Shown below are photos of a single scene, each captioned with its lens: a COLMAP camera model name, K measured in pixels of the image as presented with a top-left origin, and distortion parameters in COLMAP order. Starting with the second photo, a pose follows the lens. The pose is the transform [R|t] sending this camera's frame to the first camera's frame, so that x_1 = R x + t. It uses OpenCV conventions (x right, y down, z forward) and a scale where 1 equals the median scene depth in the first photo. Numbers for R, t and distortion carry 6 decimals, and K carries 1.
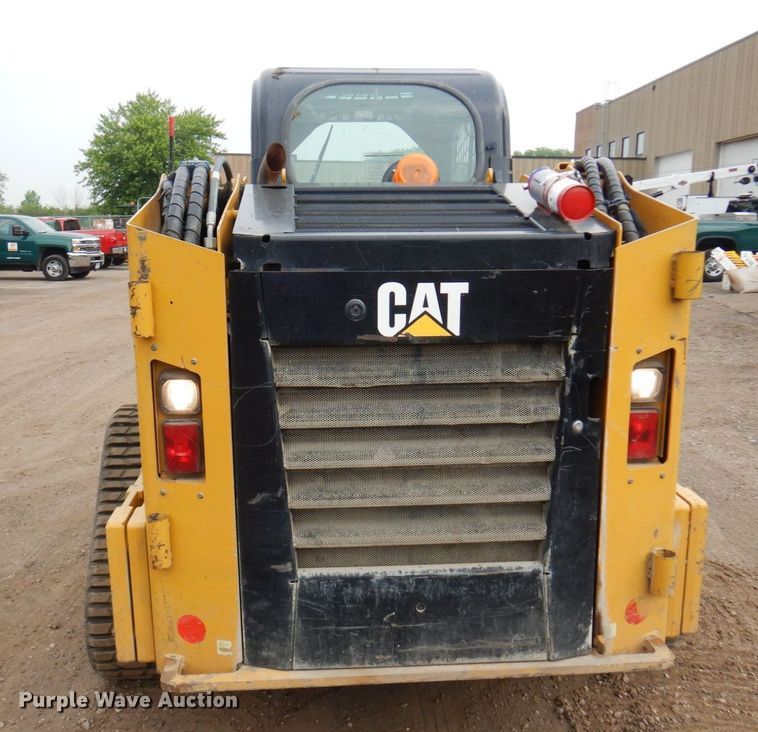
lens RADIAL K [[856.3, 0, 365.9], [0, 856.3, 381.1], [0, 0, 1]] dist [0.003785, -0.005227]
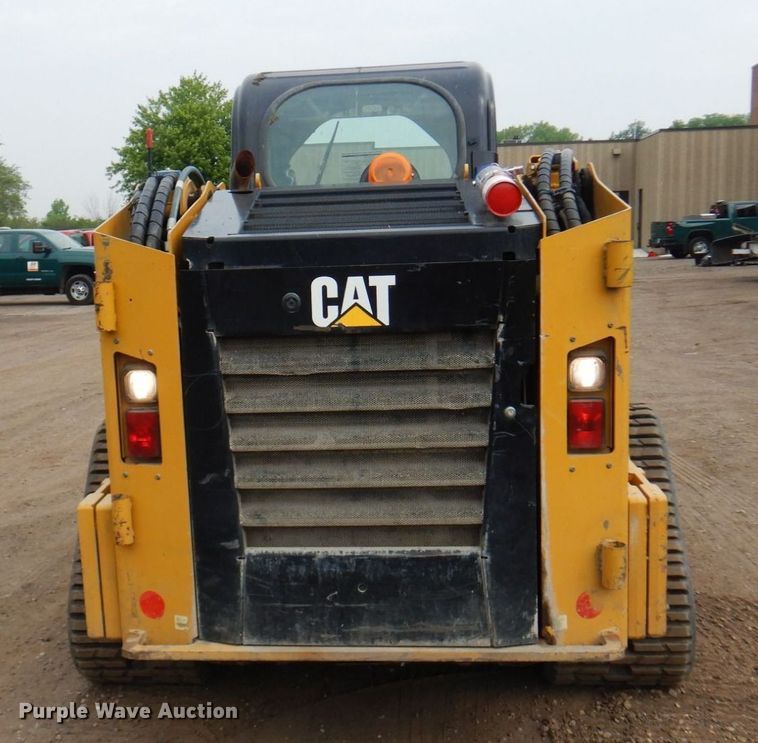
lens RADIAL K [[1113.8, 0, 267.0], [0, 1113.8, 374.5], [0, 0, 1]] dist [0.003361, -0.057187]
pose [[0.982591, -0.007891, -0.185616, 0.202316], [-0.001752, 0.998660, -0.051728, 0.075048], [0.185775, 0.051153, 0.981260, -0.362135]]
